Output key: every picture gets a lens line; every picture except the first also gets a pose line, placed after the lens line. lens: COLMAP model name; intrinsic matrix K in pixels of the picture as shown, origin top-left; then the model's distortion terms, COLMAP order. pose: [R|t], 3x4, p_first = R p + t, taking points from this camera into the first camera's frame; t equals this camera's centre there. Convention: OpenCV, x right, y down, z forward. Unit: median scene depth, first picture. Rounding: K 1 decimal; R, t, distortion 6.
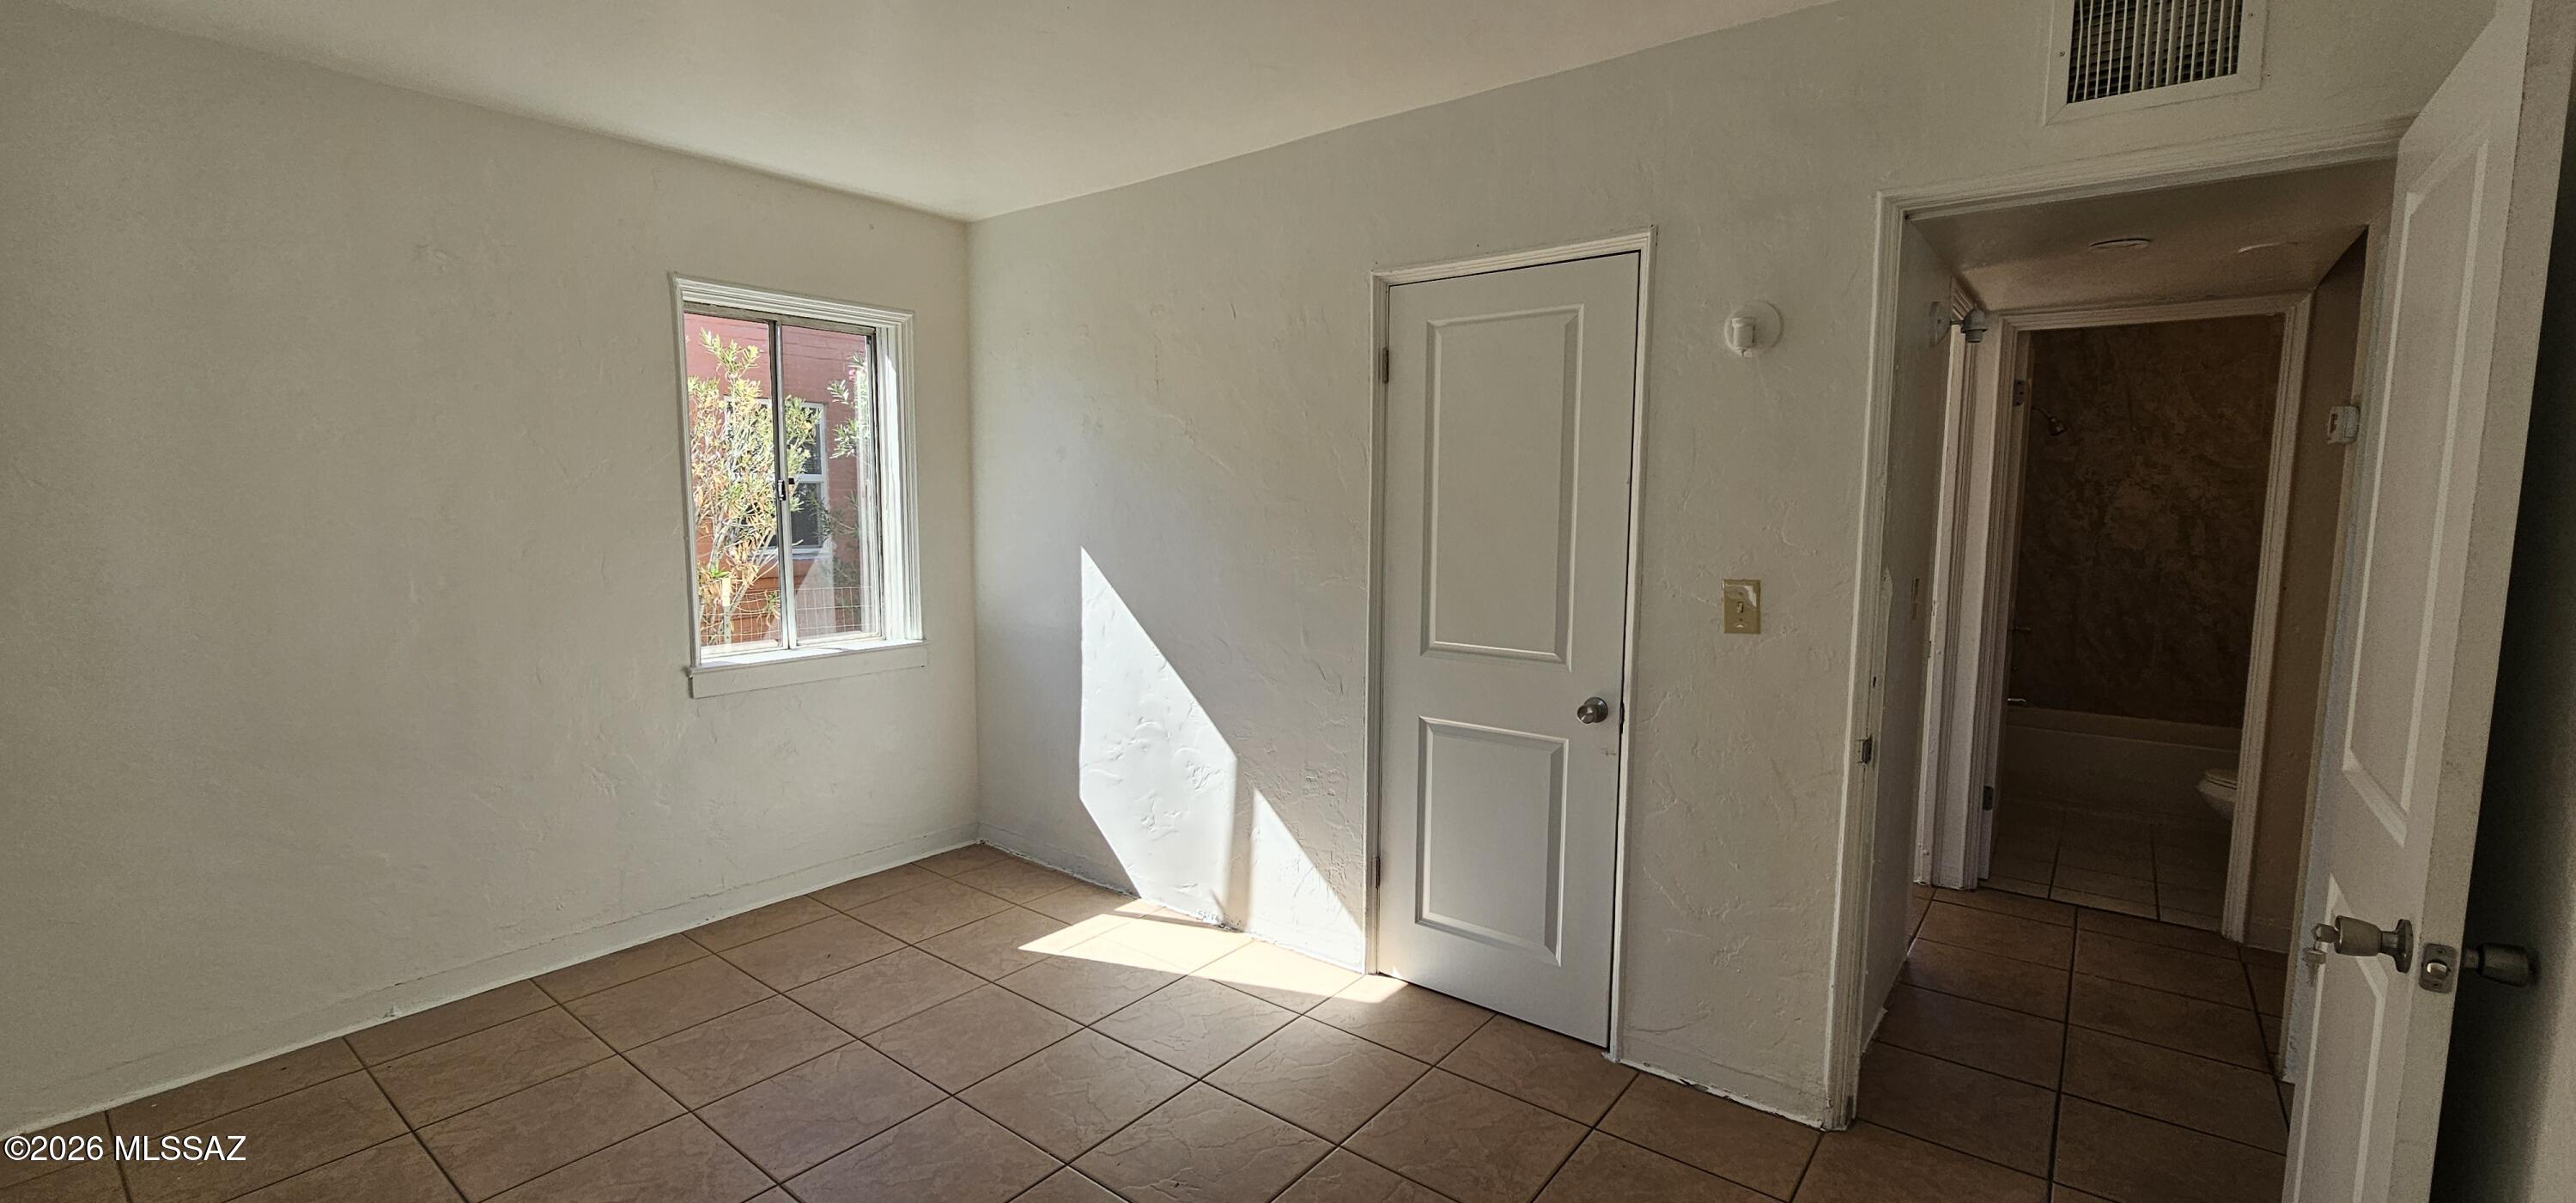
lens RADIAL K [[1057.4, 0, 1284.5], [0, 1057.4, 608.5], [0, 0, 1]] dist [-0.001825, 0.001073]
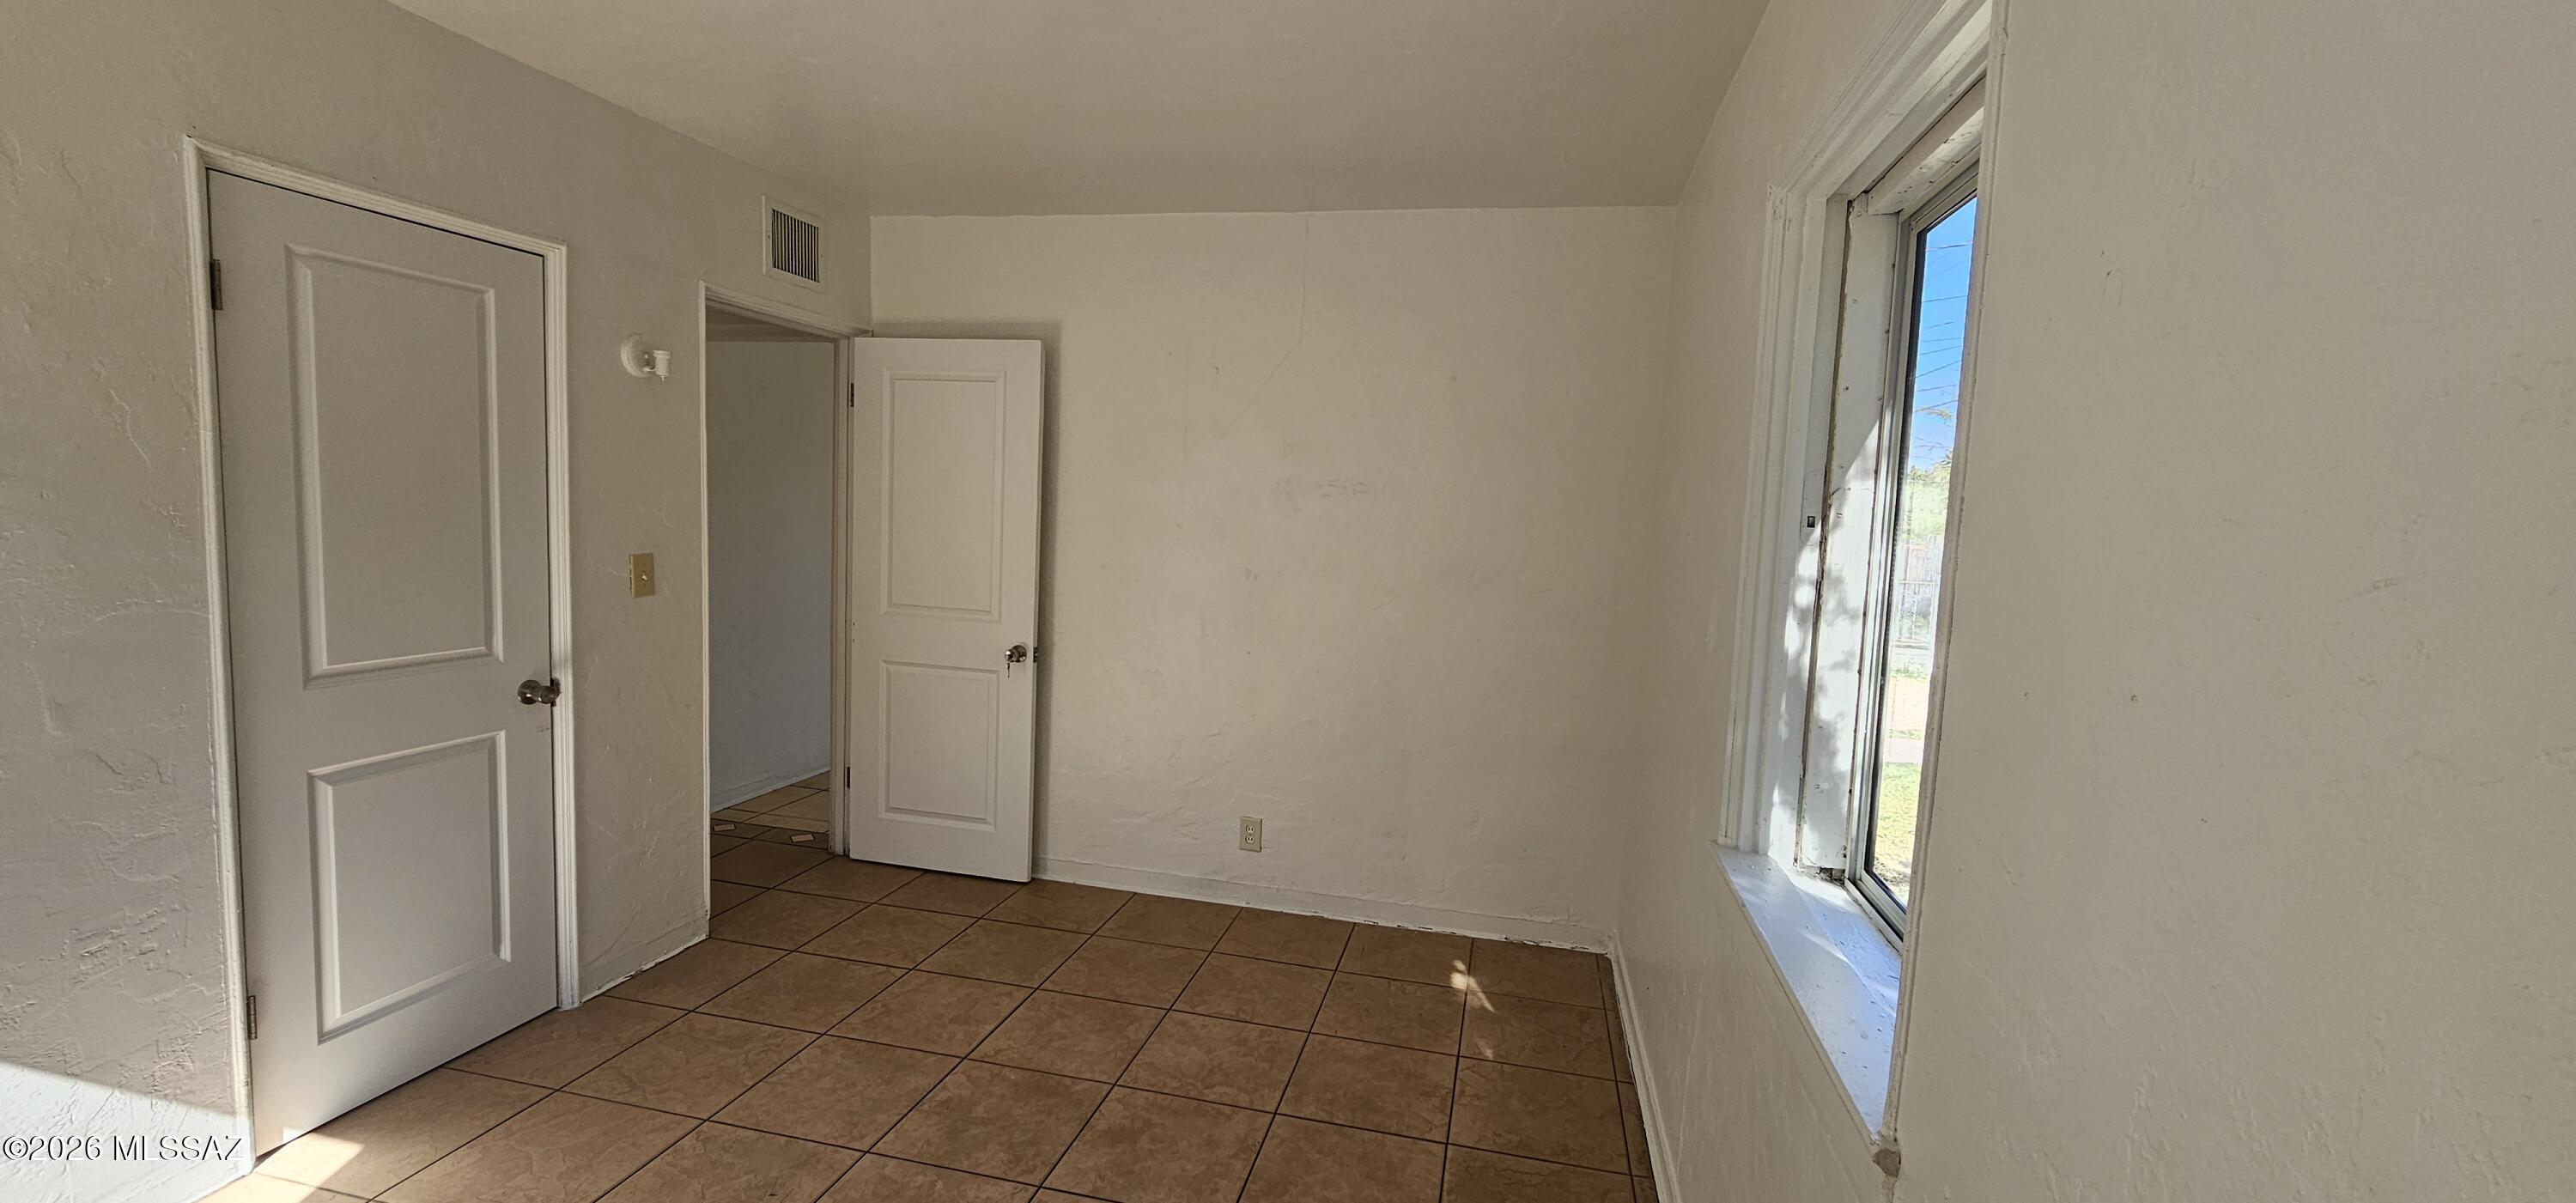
lens RADIAL K [[1057.4, 0, 1292.6], [0, 1057.4, 613.0], [0, 0, 1]] dist [-0.001825, 0.001073]
pose [[-0.432717, -0.114880, 0.894180, -0.953452], [0.047021, 0.987622, 0.149640, -0.100830], [-0.900303, 0.106797, -0.421959, 0.772346]]
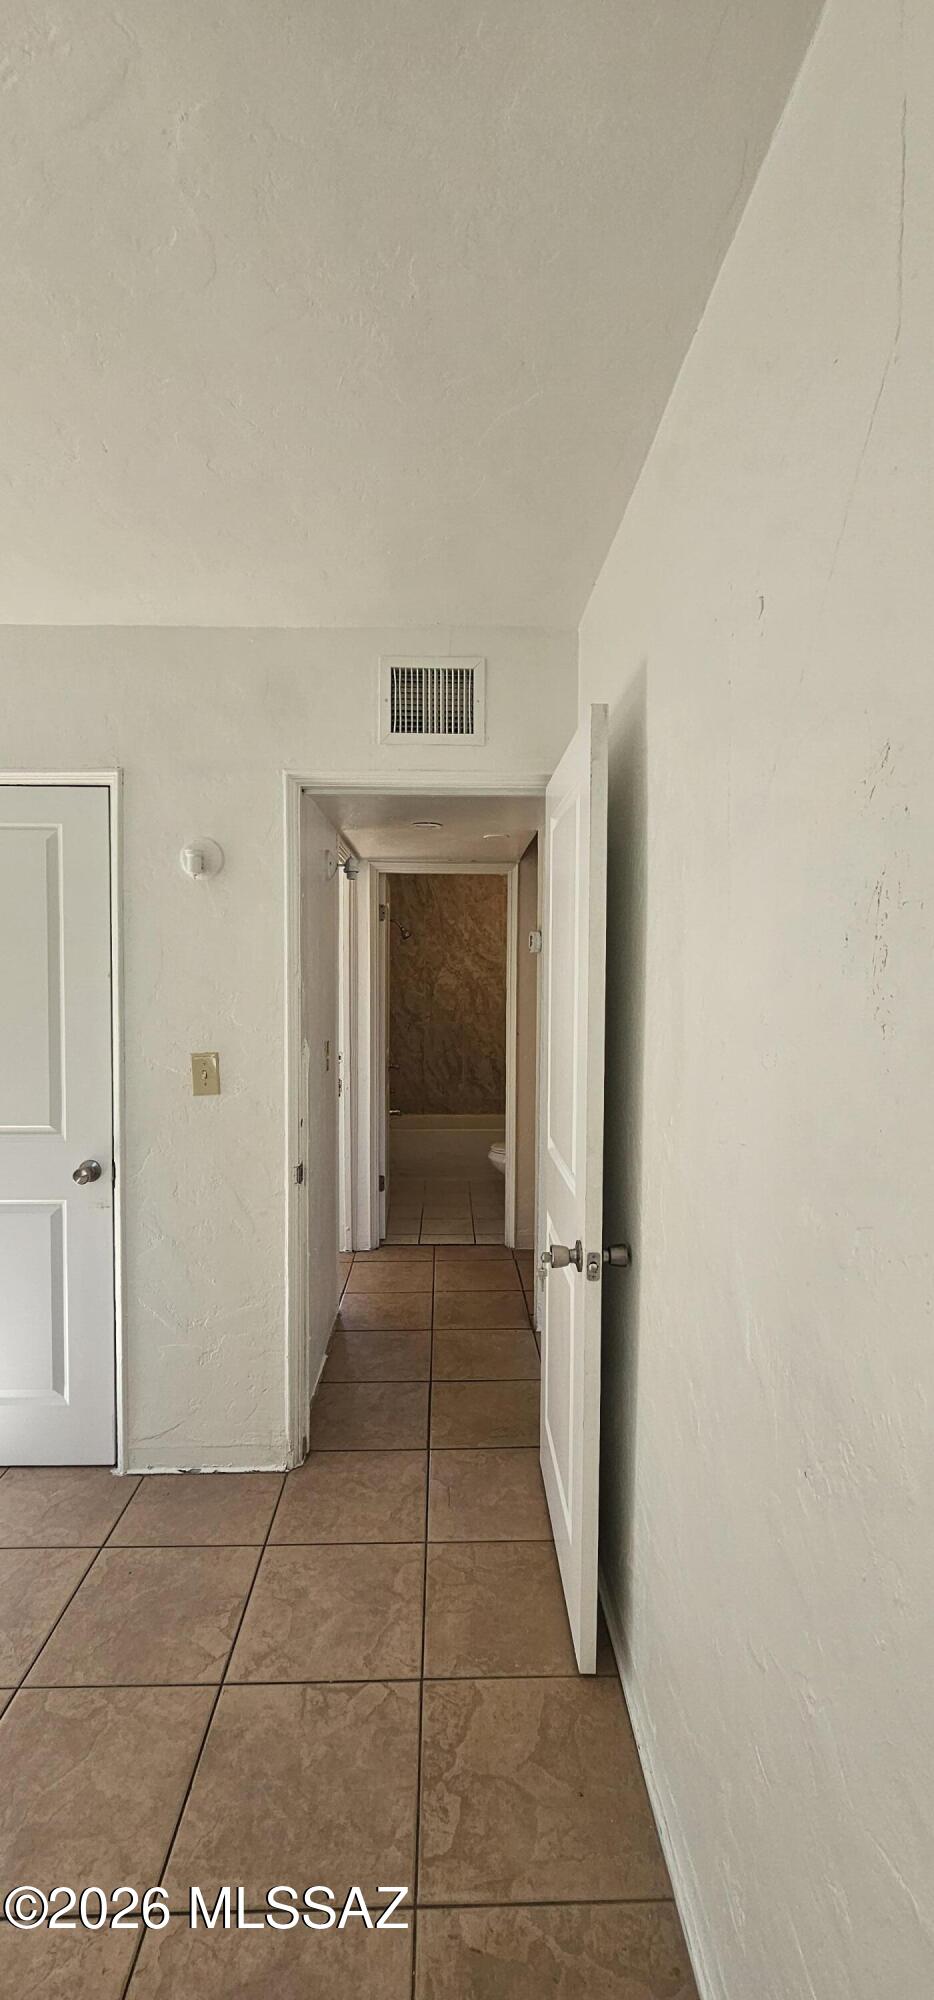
lens RADIAL K [[821.0, 0, 466.7], [0, 821.0, 1003.4], [0, 0, 1]] dist [-0.001825, 0.001073]
pose [[0.768607, -0.024054, 0.639269, 0.042252], [0.066057, 0.996935, -0.041910, -0.022892], [-0.636302, 0.074441, 0.767840, 0.034848]]
